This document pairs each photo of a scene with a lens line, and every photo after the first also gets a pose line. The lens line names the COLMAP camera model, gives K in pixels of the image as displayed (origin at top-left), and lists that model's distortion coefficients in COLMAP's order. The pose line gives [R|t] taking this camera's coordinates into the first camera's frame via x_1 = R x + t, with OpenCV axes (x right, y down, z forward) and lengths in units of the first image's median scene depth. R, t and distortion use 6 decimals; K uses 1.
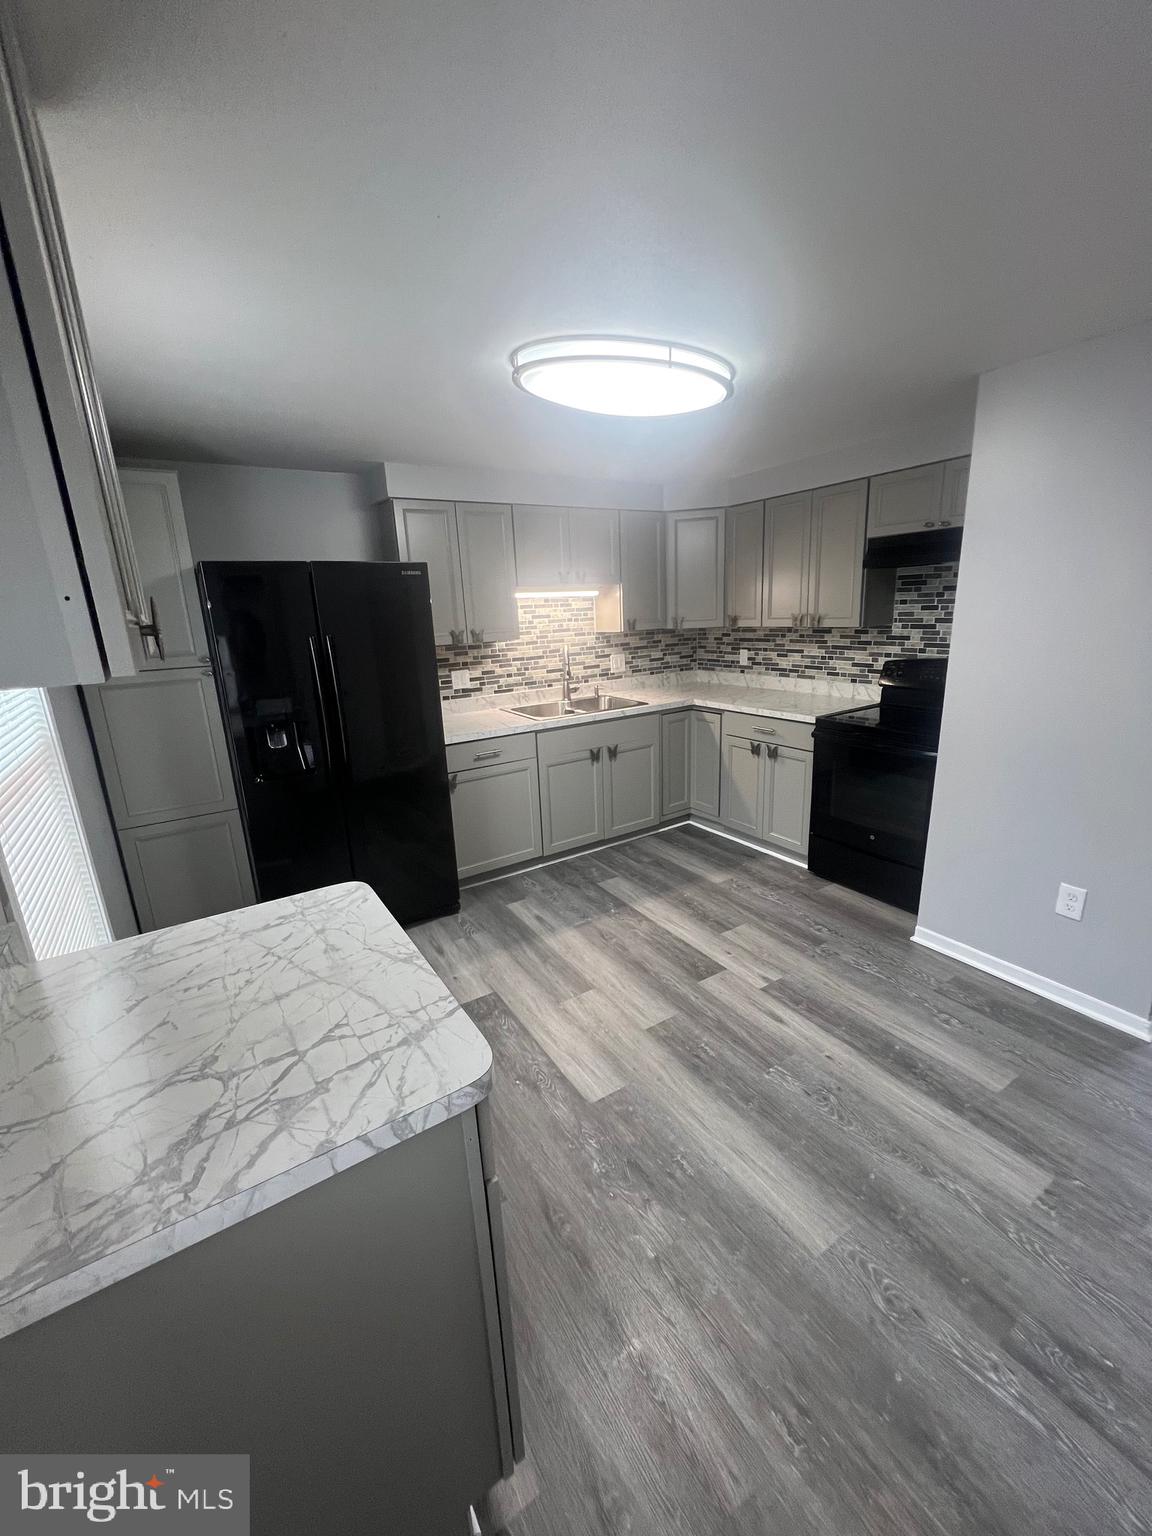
lens RADIAL K [[611.6, 0, 576.0], [0, 611.6, 768.0], [0, 0, 1]] dist [0.000679, 0.000021]
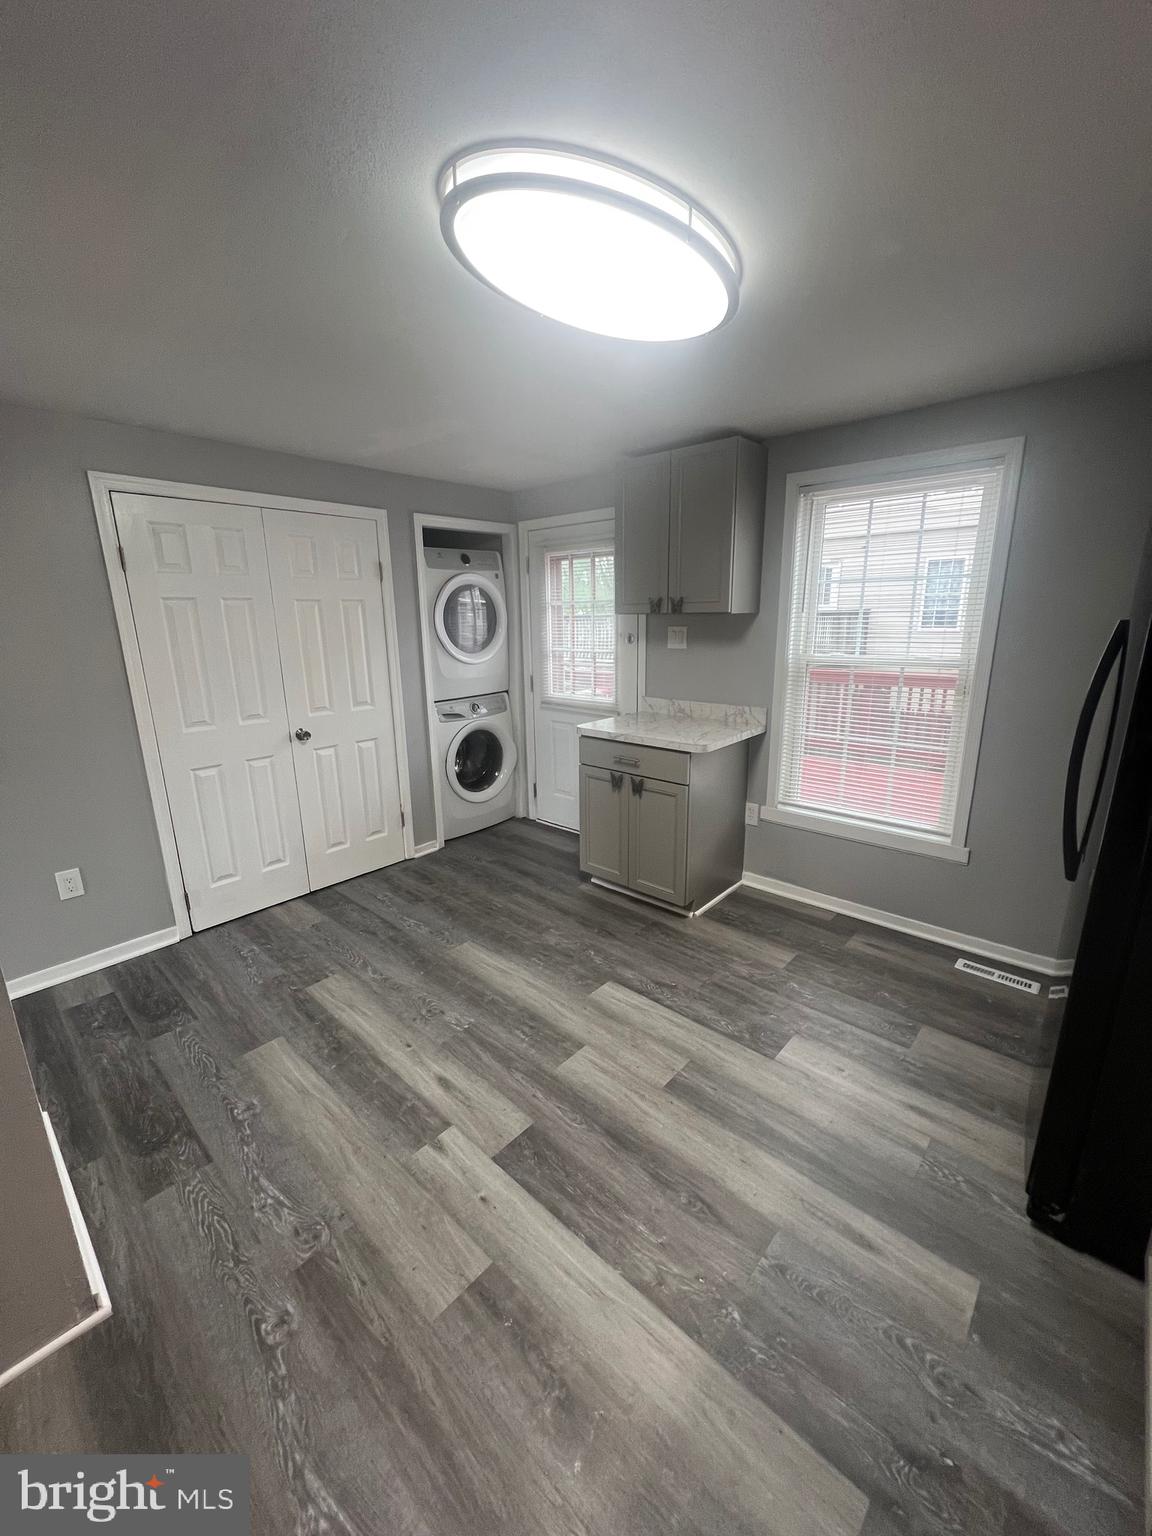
lens RADIAL K [[611.6, 0, 576.0], [0, 611.6, 768.0], [0, 0, 1]] dist [0.000679, 0.000021]
pose [[-0.960040, 0.125005, -0.250393, 0.311931], [-0.013522, 0.872937, 0.487646, -0.418967], [0.279535, 0.471546, -0.836364, 1.585304]]
